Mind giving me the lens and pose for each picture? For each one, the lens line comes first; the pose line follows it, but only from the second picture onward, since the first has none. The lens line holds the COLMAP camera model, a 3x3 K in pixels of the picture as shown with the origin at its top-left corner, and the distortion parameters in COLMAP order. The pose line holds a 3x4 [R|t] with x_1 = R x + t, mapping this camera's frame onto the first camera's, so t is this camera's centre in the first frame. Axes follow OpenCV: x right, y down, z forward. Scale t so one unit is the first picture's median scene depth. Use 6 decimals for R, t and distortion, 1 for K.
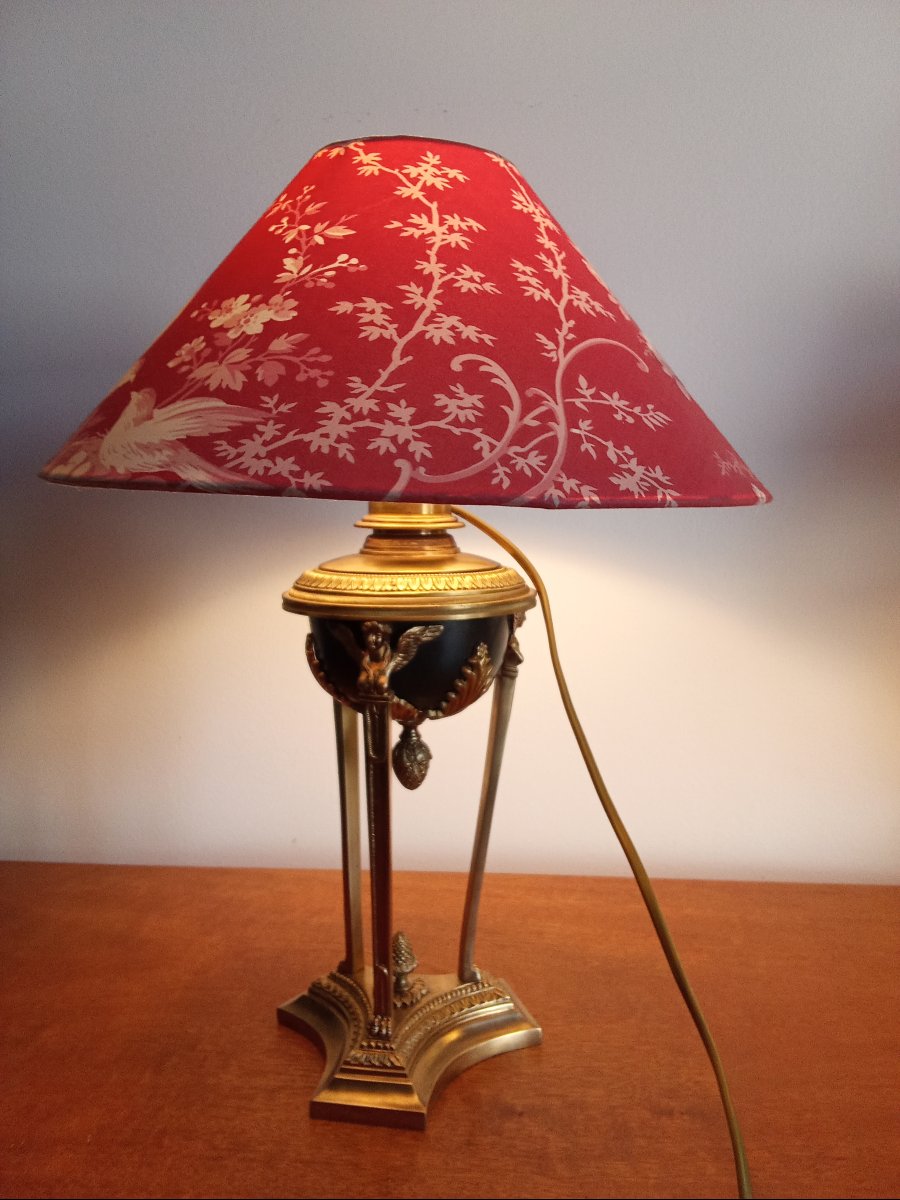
lens RADIAL K [[976.0, 0, 450.0], [0, 976.0, 600.0], [0, 0, 1]] dist [-0.259513, -0.002480]
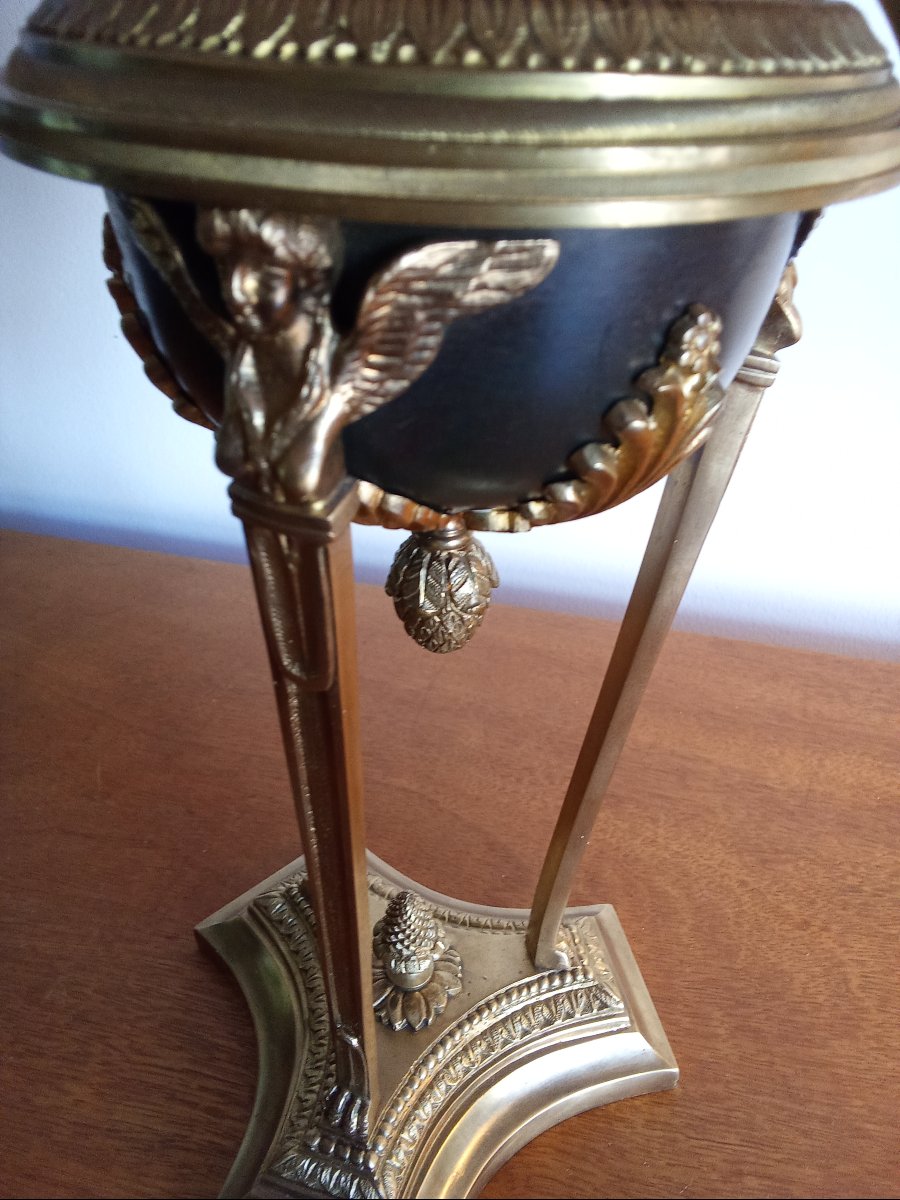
lens RADIAL K [[953.2, 0, 450.0], [0, 953.2, 600.0], [0, 0, 1]] dist [0.133171, -0.000935]
pose [[0.992778, 0.086373, -0.083260, -0.008332], [-0.040094, 0.892983, 0.448300, 0.000232], [0.113071, -0.441724, 0.889997, 1.100142]]
